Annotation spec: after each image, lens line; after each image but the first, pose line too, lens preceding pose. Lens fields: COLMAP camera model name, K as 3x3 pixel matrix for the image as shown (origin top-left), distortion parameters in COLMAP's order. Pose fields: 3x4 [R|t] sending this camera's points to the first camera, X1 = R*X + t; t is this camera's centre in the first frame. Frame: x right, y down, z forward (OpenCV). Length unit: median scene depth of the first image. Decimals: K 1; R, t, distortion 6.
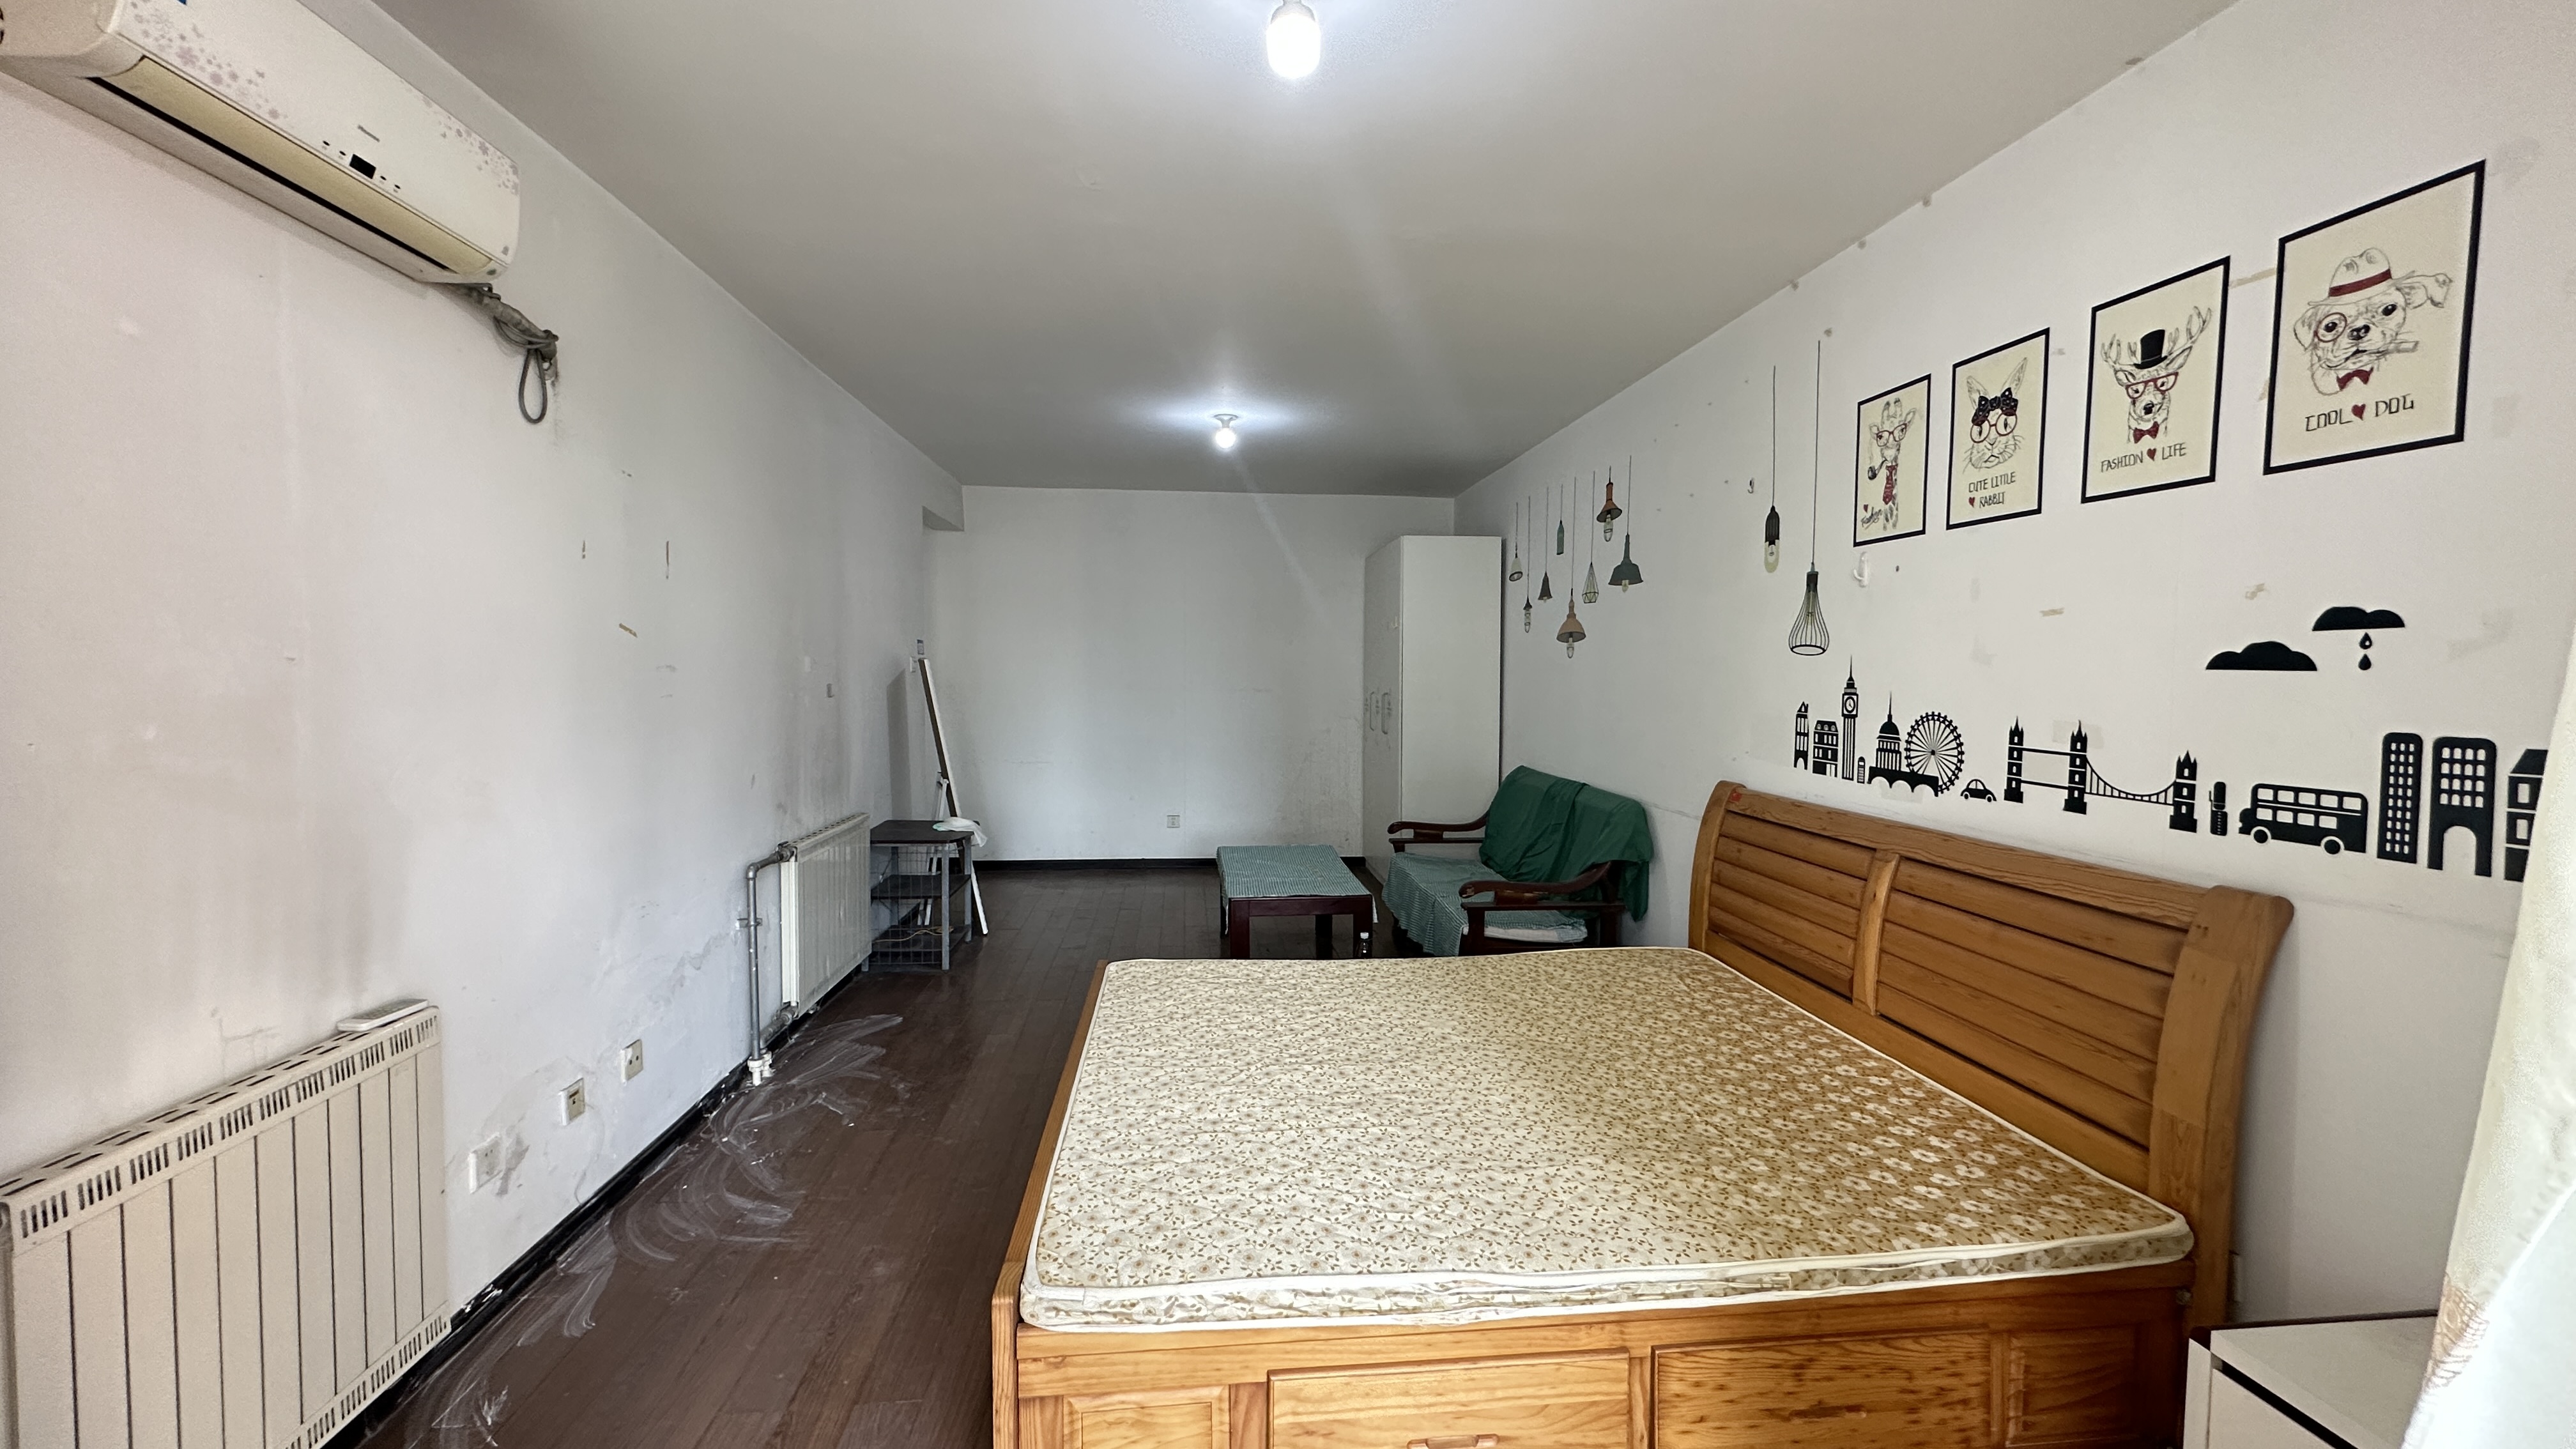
lens RADIAL K [[1063.0, 0, 1290.9], [0, 1063.0, 717.0], [0, 0, 1]] dist [0.000089, 0.000007]
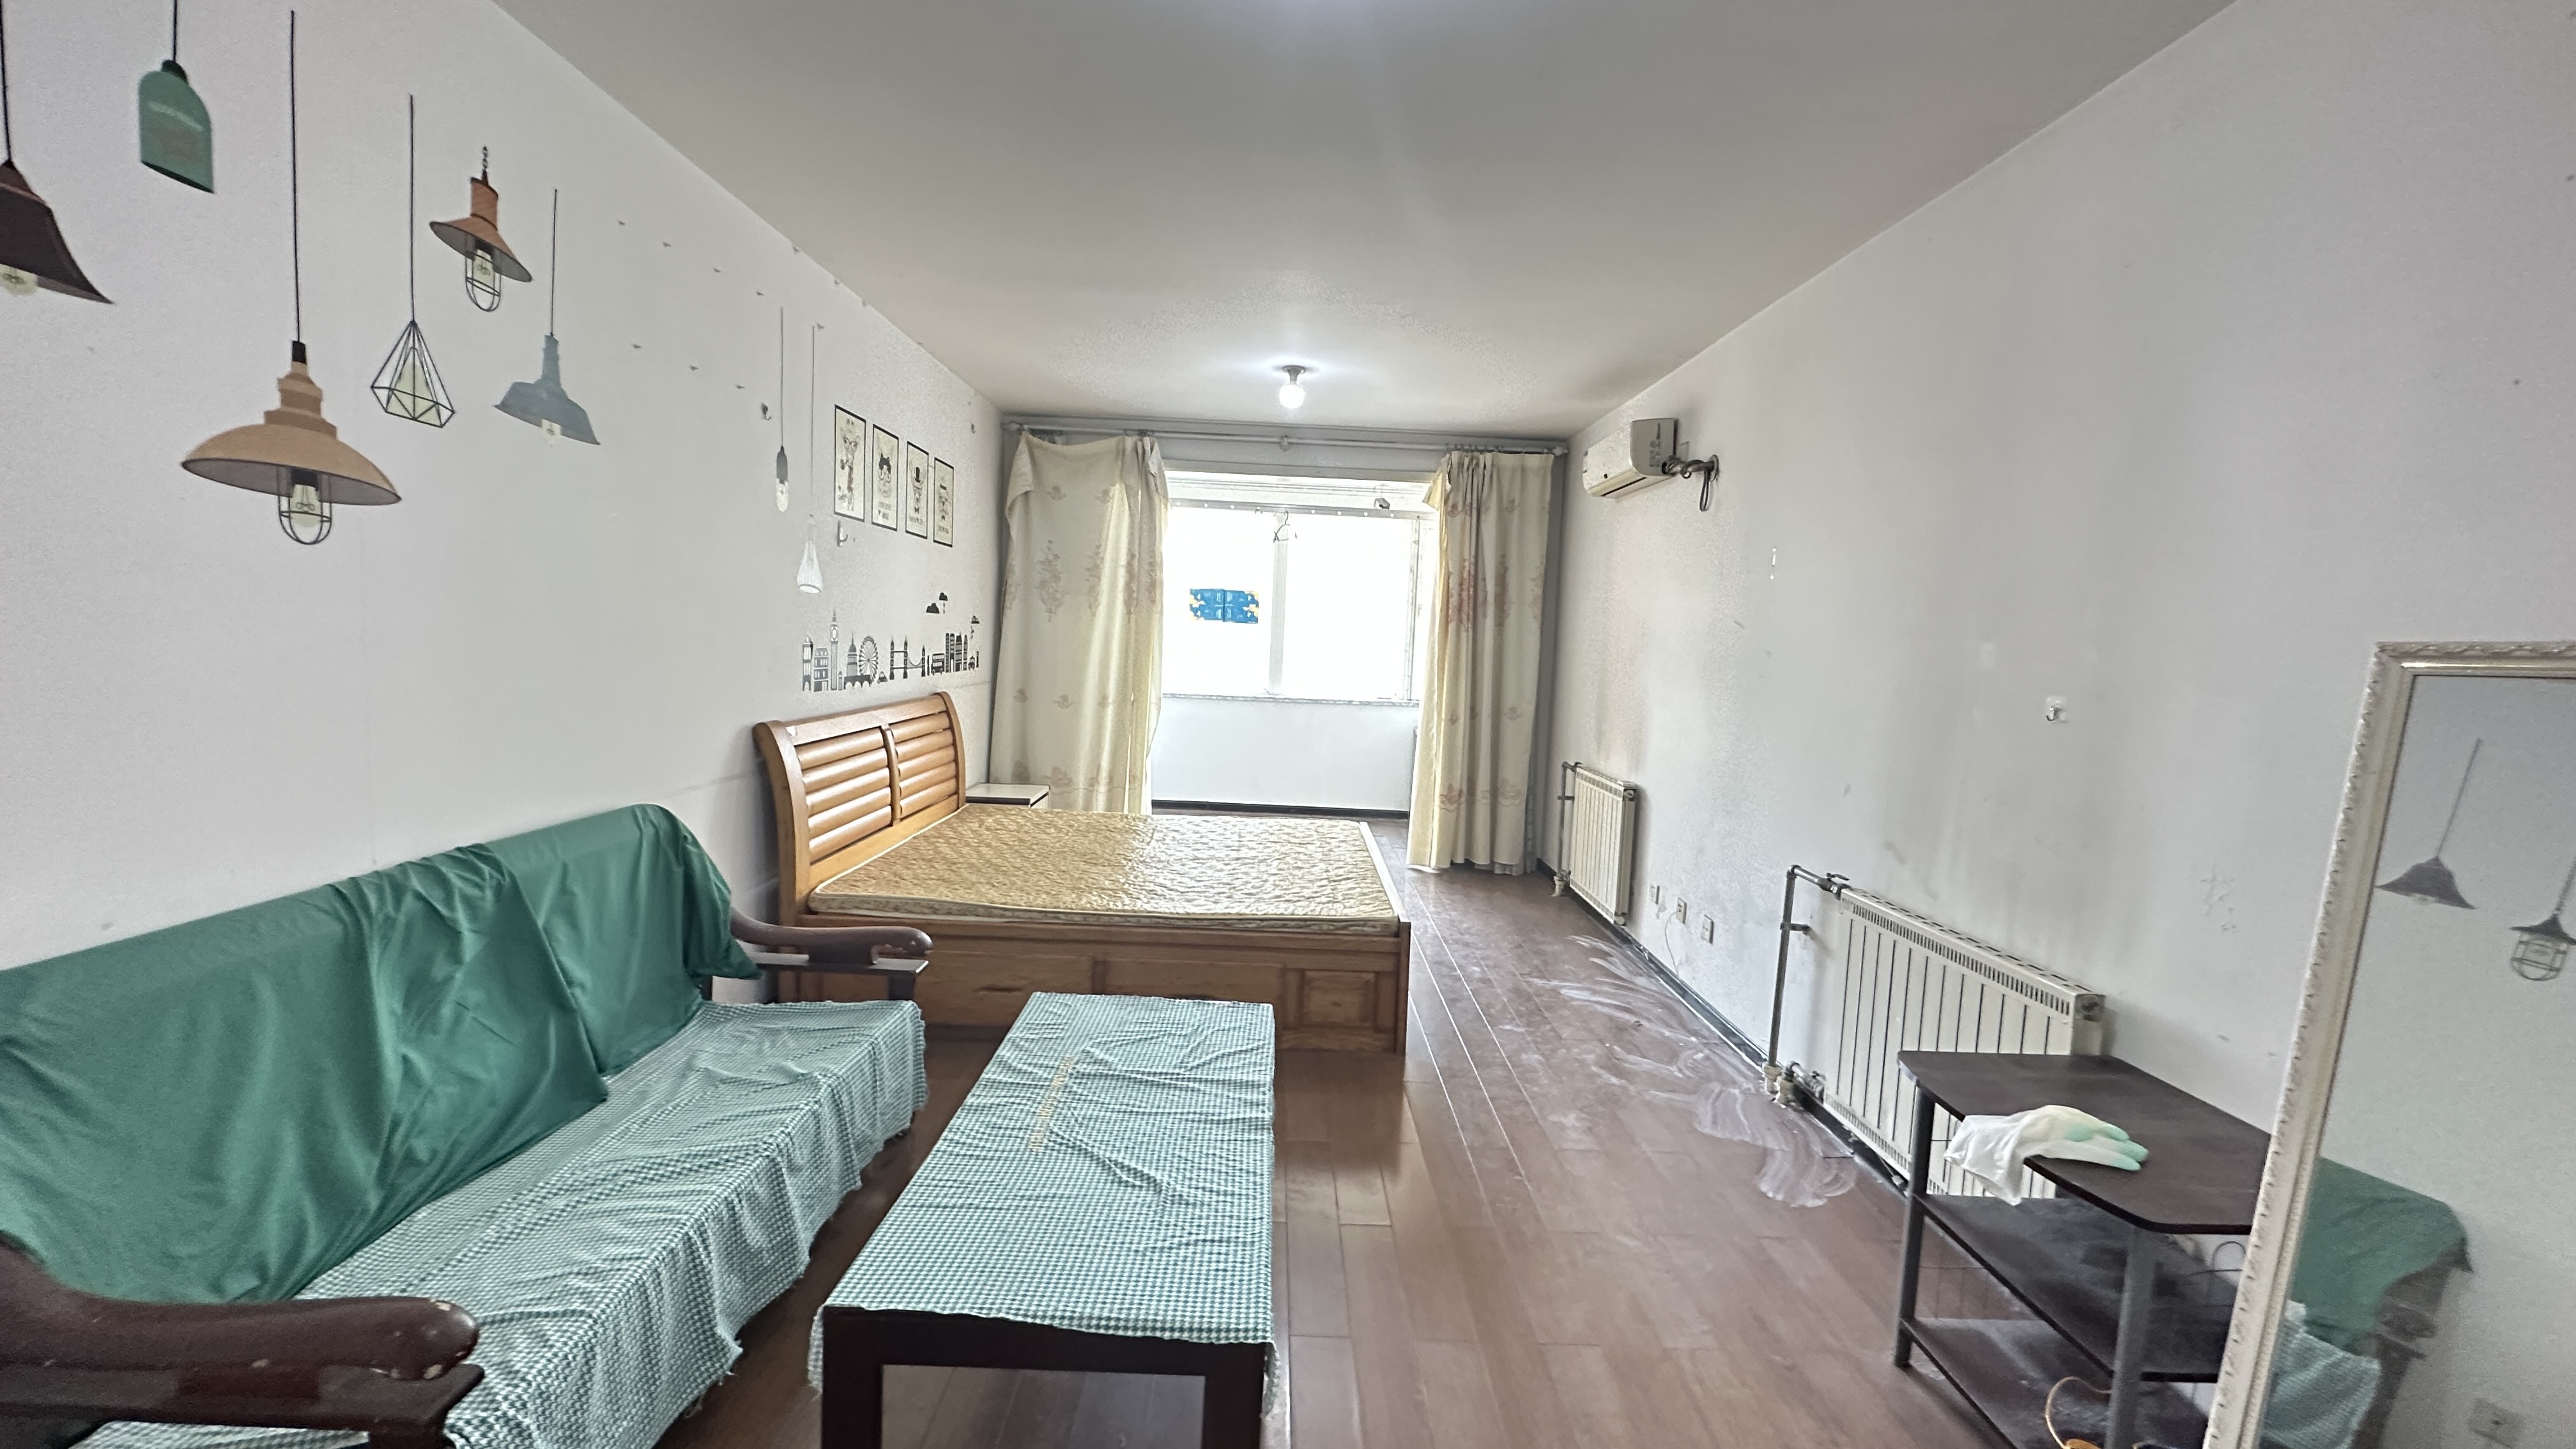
lens RADIAL K [[1063.0, 0, 1282.9], [0, 1063.0, 721.6], [0, 0, 1]] dist [0.000089, 0.000007]
pose [[-0.994322, -0.059011, 0.088547, -0.146634], [-0.047526, 0.990811, 0.126625, -0.092306], [-0.095206, 0.121698, -0.987991, 2.150178]]
